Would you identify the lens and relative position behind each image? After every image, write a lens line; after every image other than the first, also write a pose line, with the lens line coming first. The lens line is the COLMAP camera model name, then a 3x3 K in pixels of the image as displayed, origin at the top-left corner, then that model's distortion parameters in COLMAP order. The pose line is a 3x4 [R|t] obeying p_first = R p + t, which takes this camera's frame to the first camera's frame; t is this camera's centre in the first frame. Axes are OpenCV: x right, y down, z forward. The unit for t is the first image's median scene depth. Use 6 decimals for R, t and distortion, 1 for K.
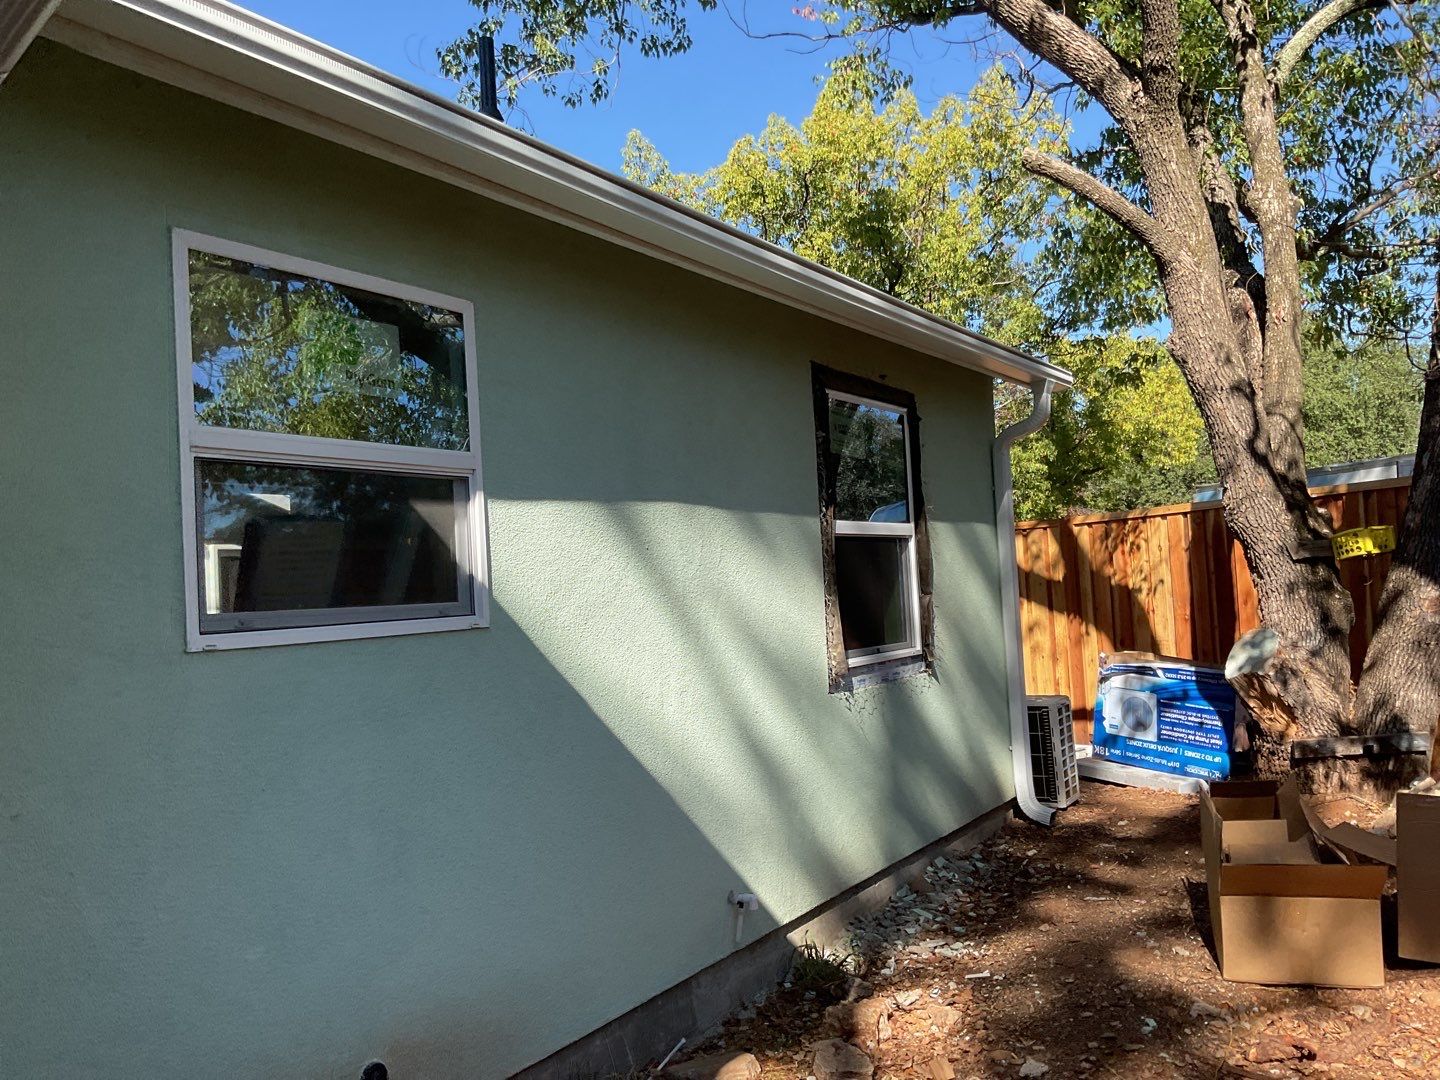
lens RADIAL K [[1164.4, 0, 719.5], [0, 1164.4, 549.6], [0, 0, 1]] dist [0.105500, -0.225548]
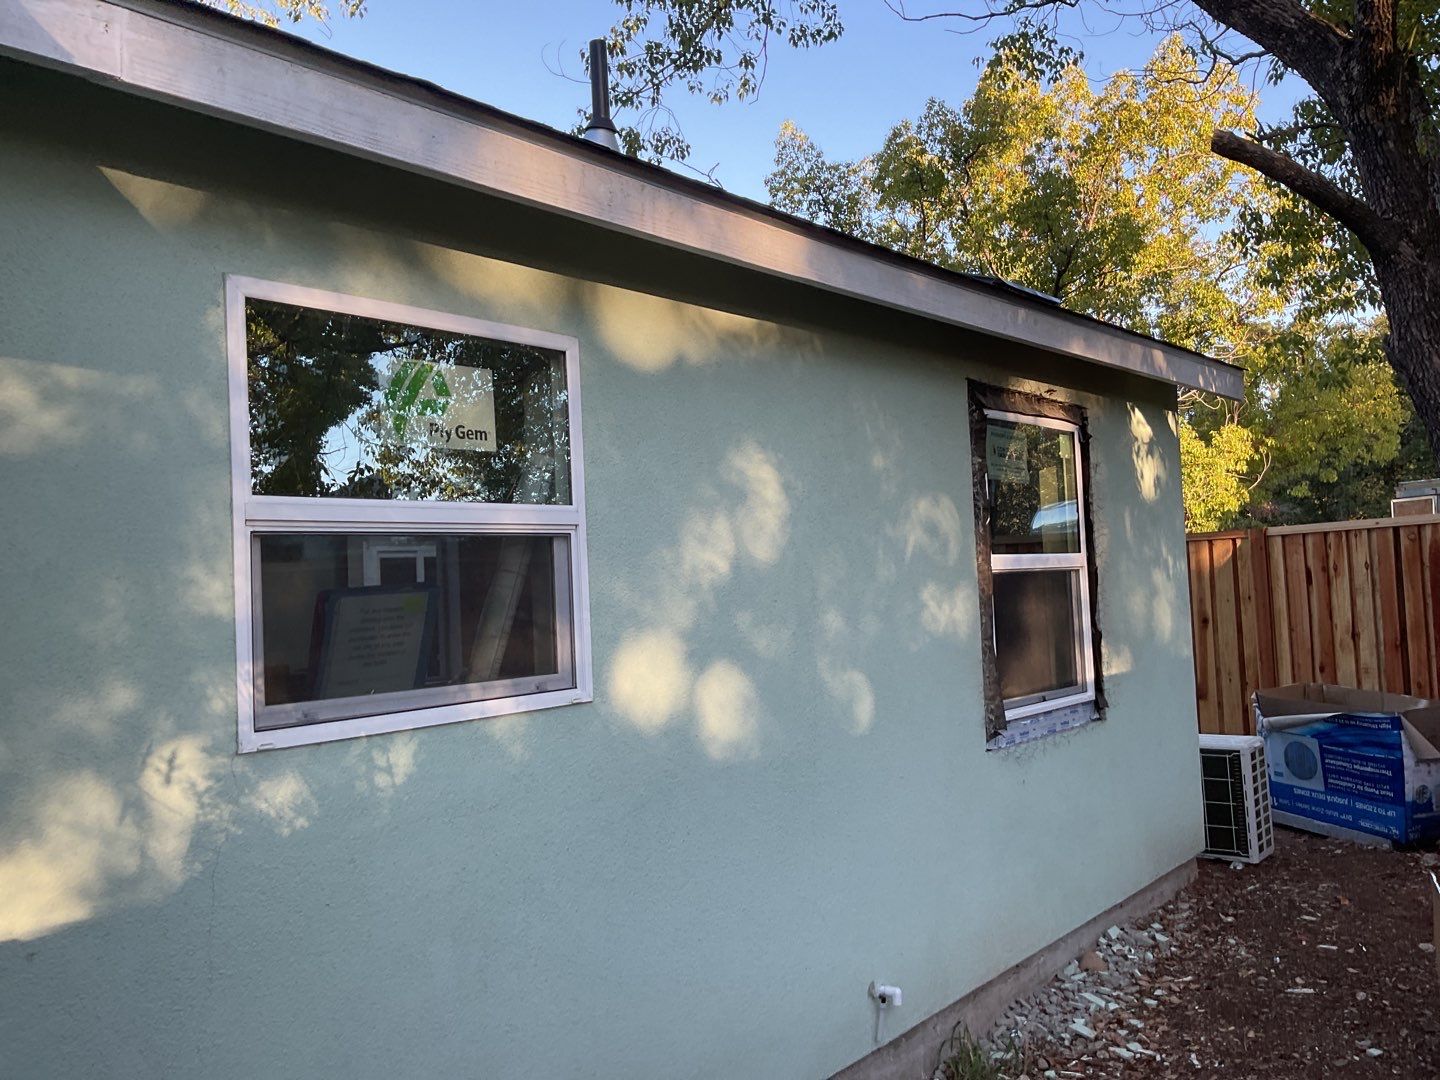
lens RADIAL K [[1185.6, 0, 720.0], [0, 1185.6, 540.0], [0, 0, 1]] dist [0.051925, -0.108477]
pose [[0.991397, 0.003044, -0.130851, 0.009048], [-0.003455, 0.999990, -0.002909, -0.028347], [0.130841, 0.003336, 0.991398, 0.062298]]
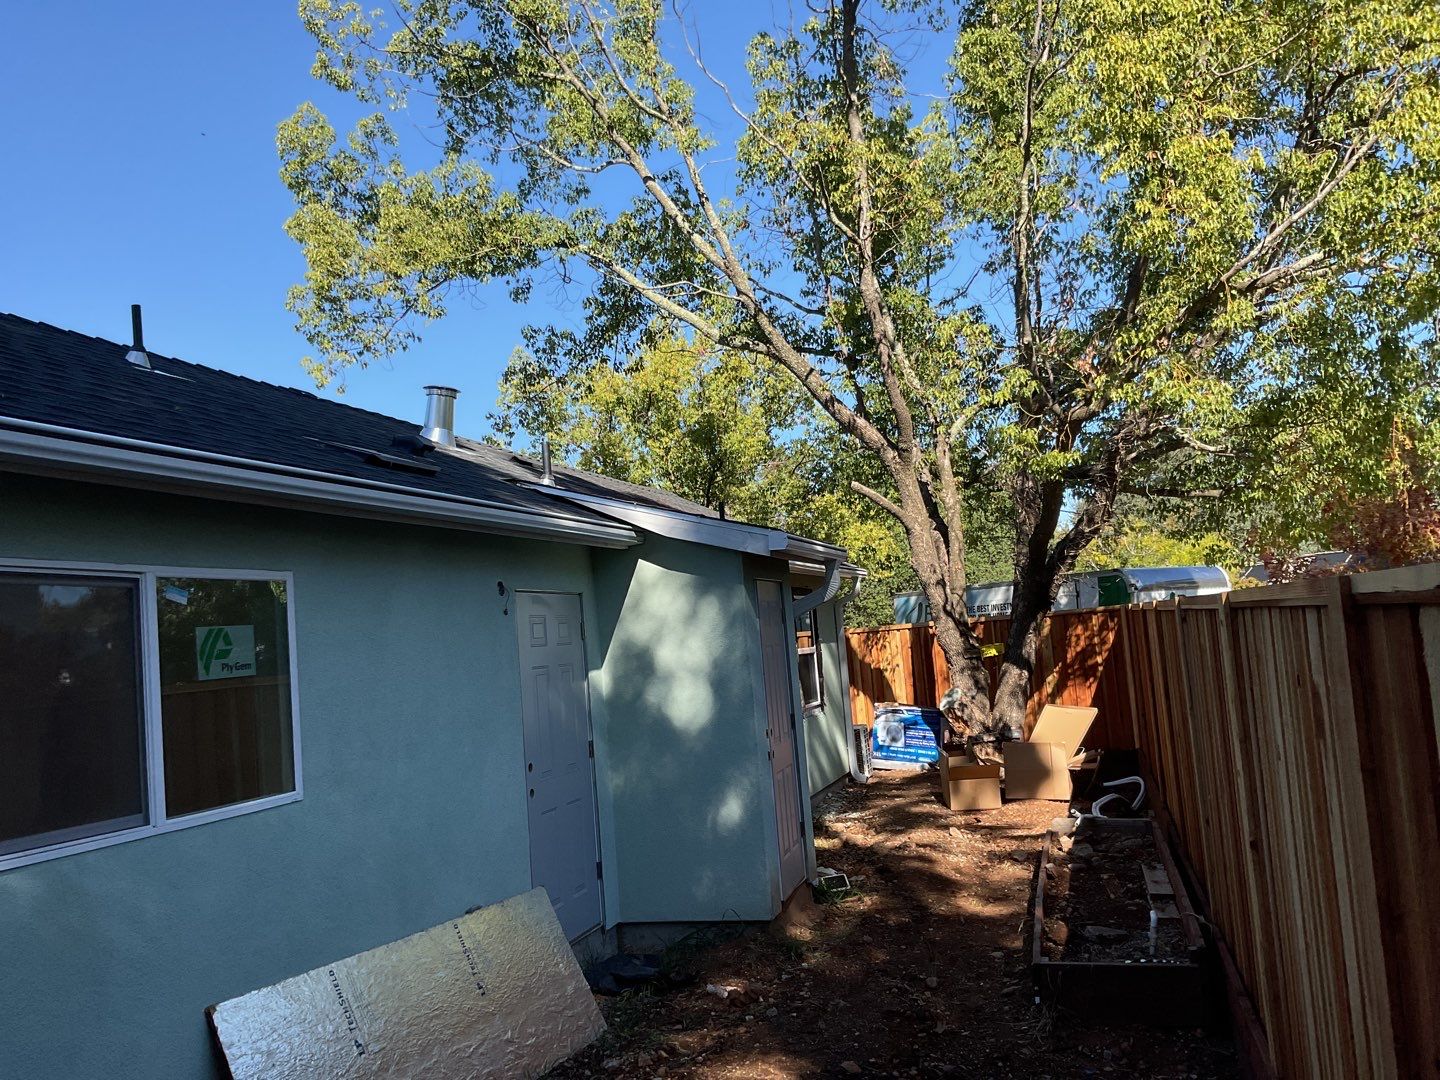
lens RADIAL K [[1120.7, 0, 714.0], [0, 1120.7, 536.6], [0, 0, 1]] dist [0.002869, 0.008158]
pose [[0.968438, 0.003211, 0.249235, -0.580974], [0.016480, 0.996904, -0.076878, -0.073843], [-0.248711, 0.078559, 0.965387, -1.103619]]
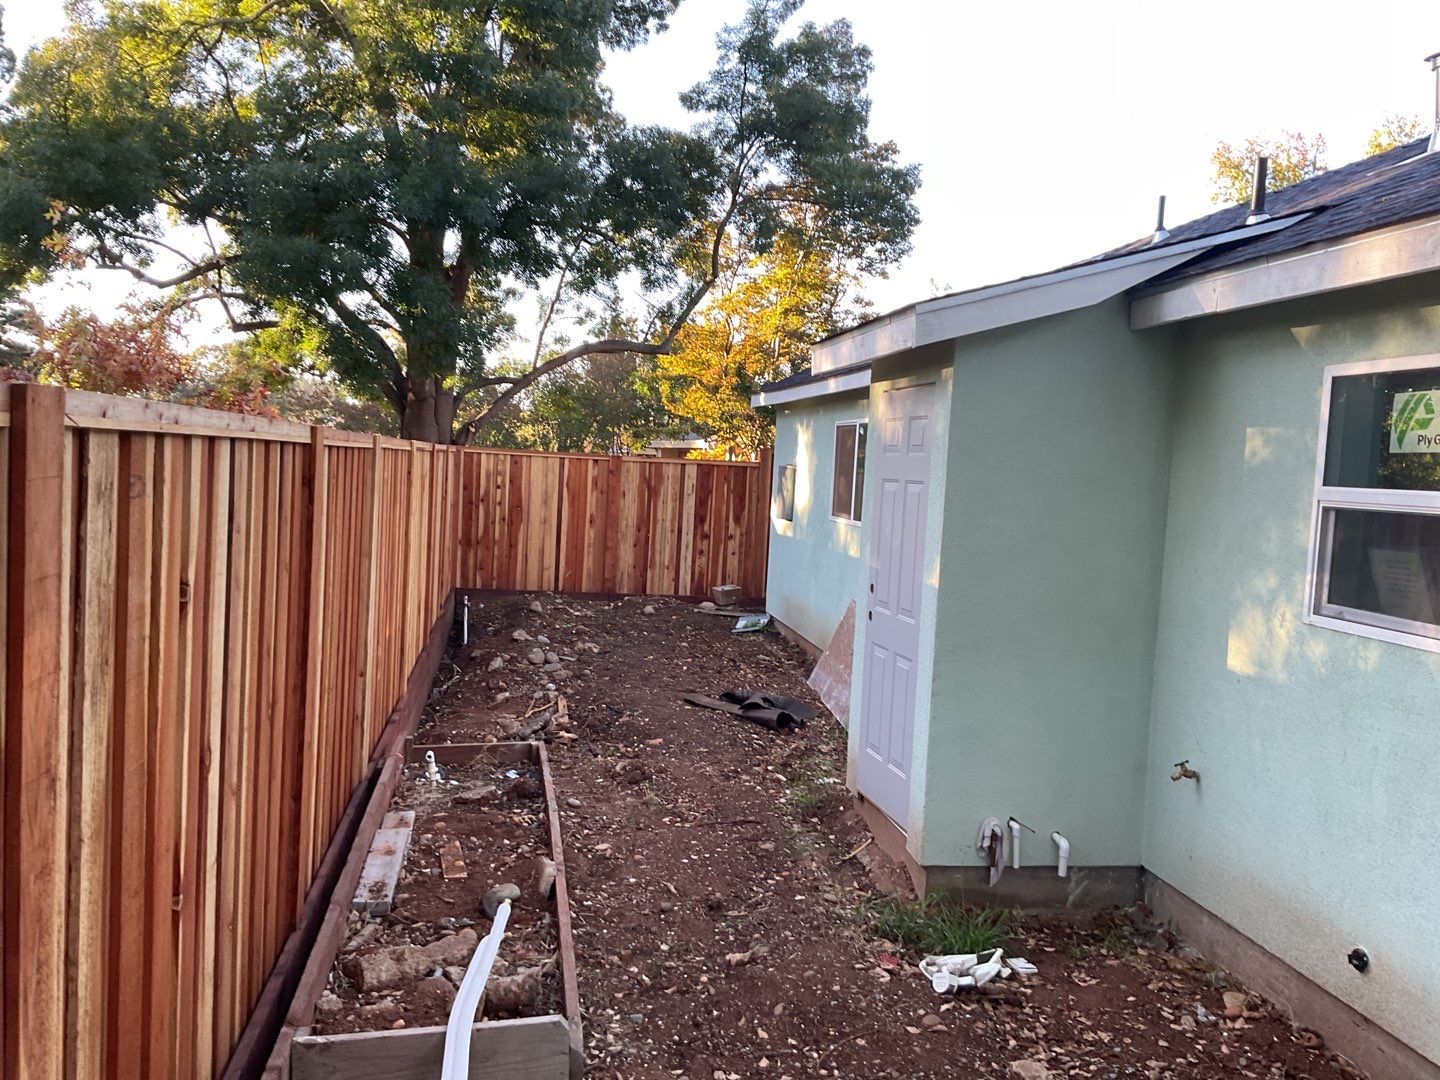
lens RADIAL K [[1120.7, 0, 714.0], [0, 1120.7, 536.6], [0, 0, 1]] dist [0.002869, 0.008158]
pose [[-0.746756, 0.054011, -0.662901, 0.484833], [0.004376, 0.997075, 0.076308, -0.063350], [0.665084, 0.054083, -0.744808, 0.641003]]
